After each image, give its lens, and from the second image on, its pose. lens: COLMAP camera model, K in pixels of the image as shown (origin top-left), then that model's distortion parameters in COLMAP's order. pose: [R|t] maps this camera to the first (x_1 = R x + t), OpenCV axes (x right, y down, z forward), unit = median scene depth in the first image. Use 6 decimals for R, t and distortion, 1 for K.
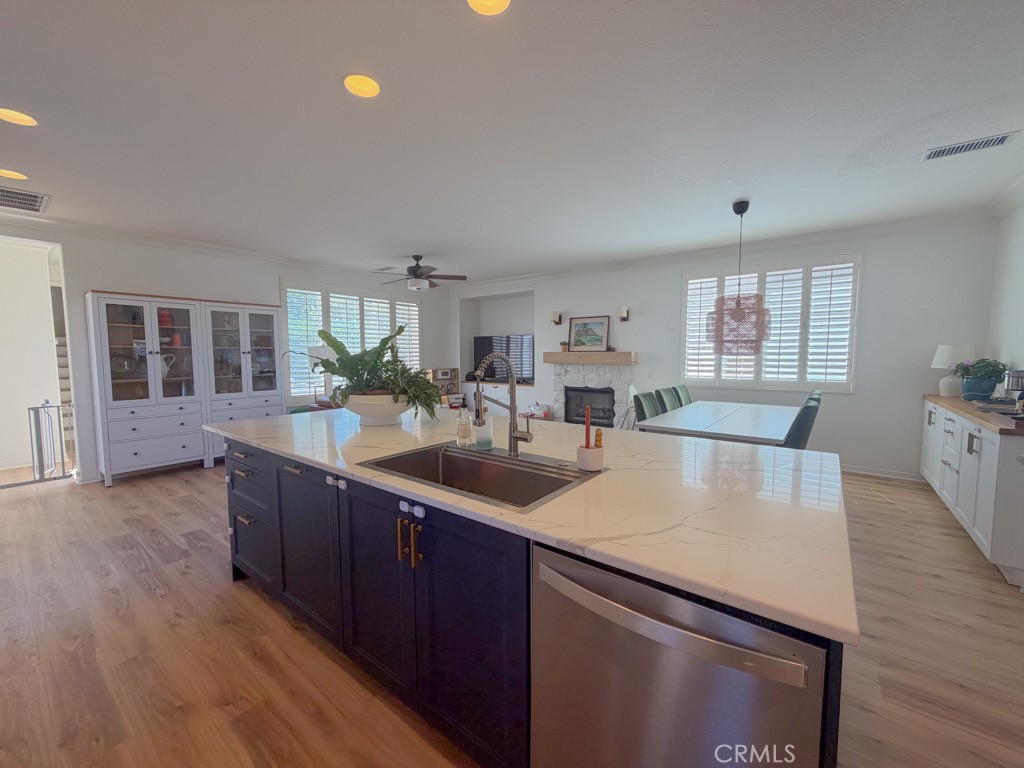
lens RADIAL K [[407.6, 0, 508.4], [0, 407.6, 384.4], [0, 0, 1]] dist [0.000831, -0.000294]
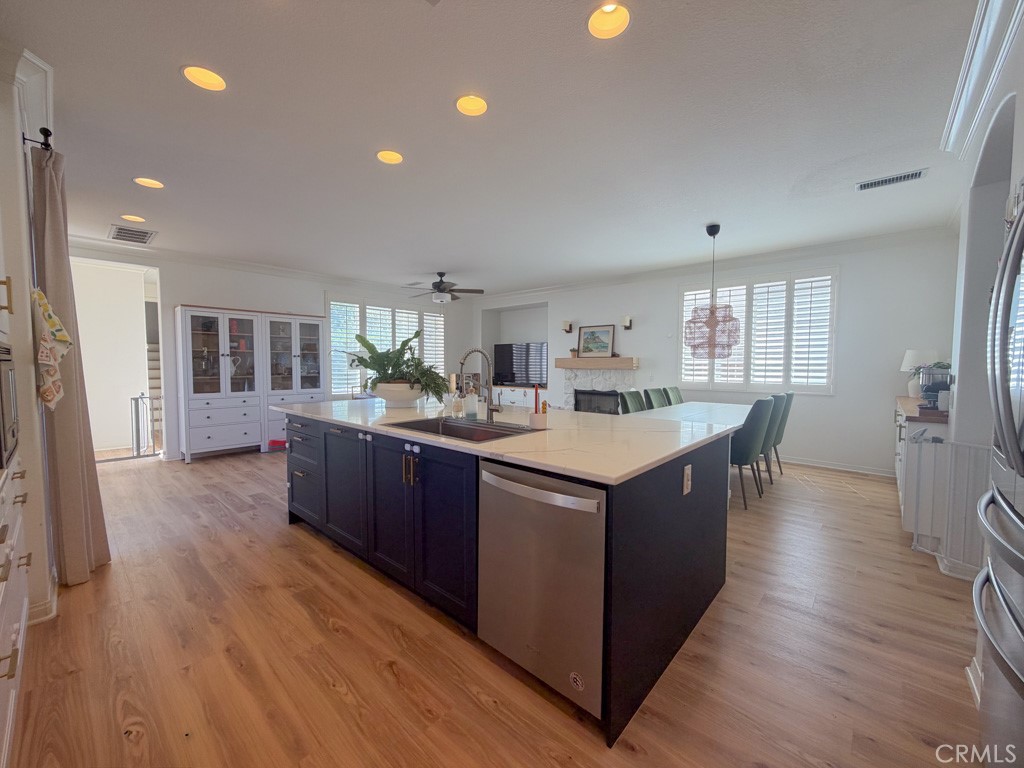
lens RADIAL K [[407.6, 0, 508.8], [0, 407.6, 384.6], [0, 0, 1]] dist [0.000831, -0.000294]
pose [[0.997039, 0.009433, -0.076316, 0.074750], [-0.011334, 0.999635, -0.024518, 0.032348], [0.076057, 0.025310, 0.996782, -0.156714]]
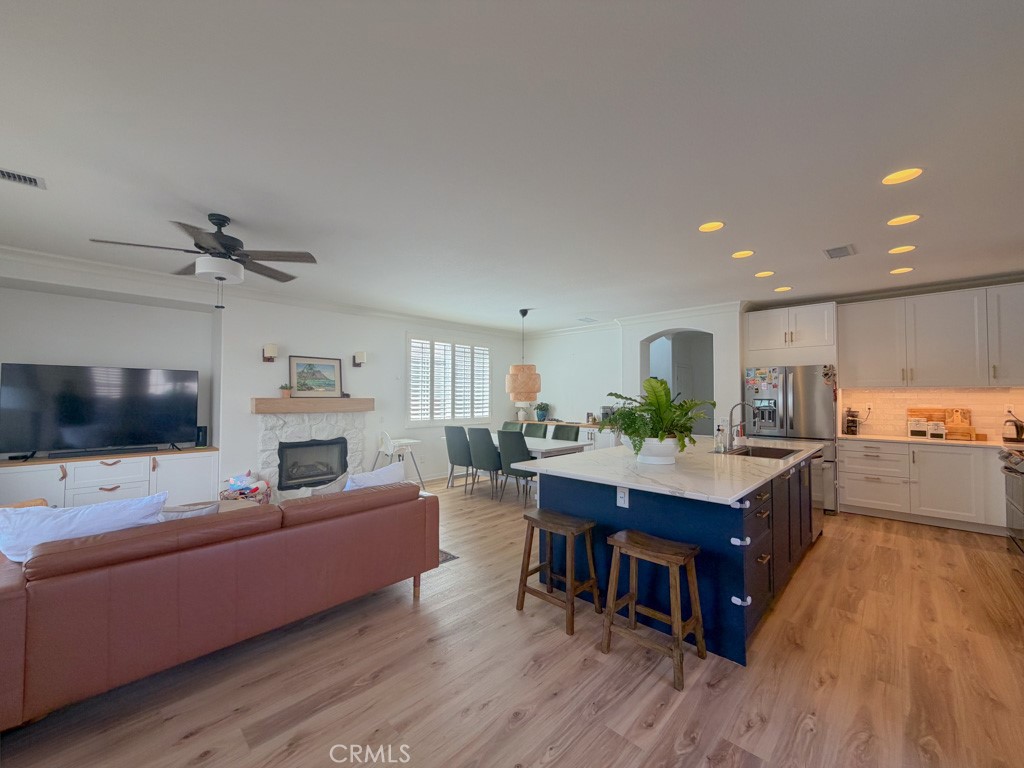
lens RADIAL K [[407.6, 0, 508.5], [0, 407.6, 386.7], [0, 0, 1]] dist [0.000831, -0.000294]
pose [[0.109049, 0.031121, 0.993549, -0.926977], [0.073644, 0.996510, -0.039297, -0.062377], [-0.991305, 0.077455, 0.106377, 0.785684]]
